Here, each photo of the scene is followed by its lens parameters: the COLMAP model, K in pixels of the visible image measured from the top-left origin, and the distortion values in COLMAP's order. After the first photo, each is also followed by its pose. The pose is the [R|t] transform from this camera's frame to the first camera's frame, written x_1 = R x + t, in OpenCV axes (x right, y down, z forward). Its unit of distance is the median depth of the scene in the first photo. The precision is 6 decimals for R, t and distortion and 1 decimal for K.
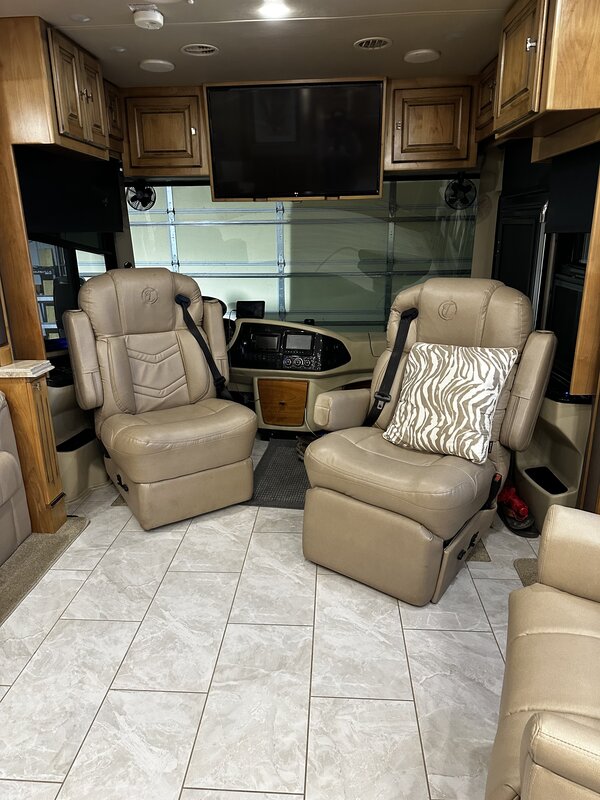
lens RADIAL K [[559.1, 0, 297.4], [0, 559.1, 400.6], [0, 0, 1]] dist [0.066675, -0.097999]
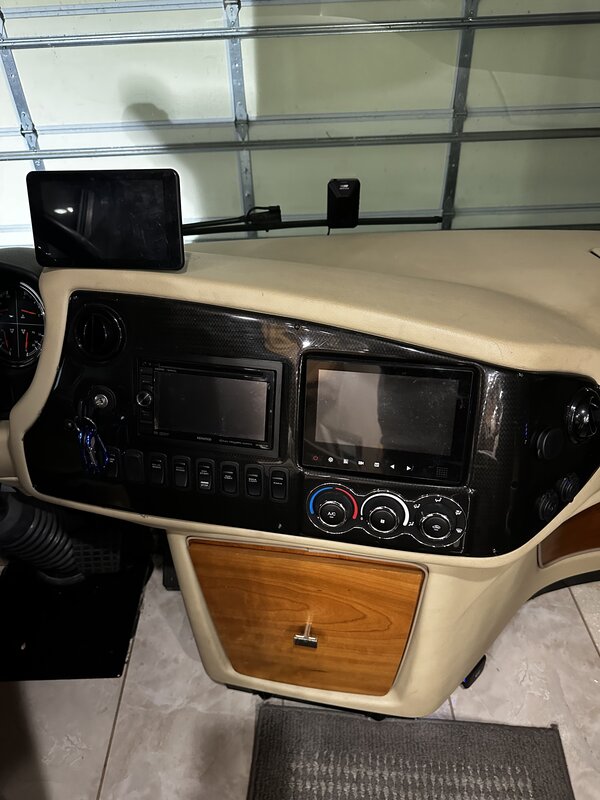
lens RADIAL K [[559.1, 0, 297.4], [0, 559.1, 400.6], [0, 0, 1]] dist [0.066675, -0.097999]
pose [[0.996498, -0.068296, 0.048236, -0.019883], [0.047876, 0.939030, 0.340485, -0.098120], [-0.068548, -0.336983, 0.939012, 0.471301]]
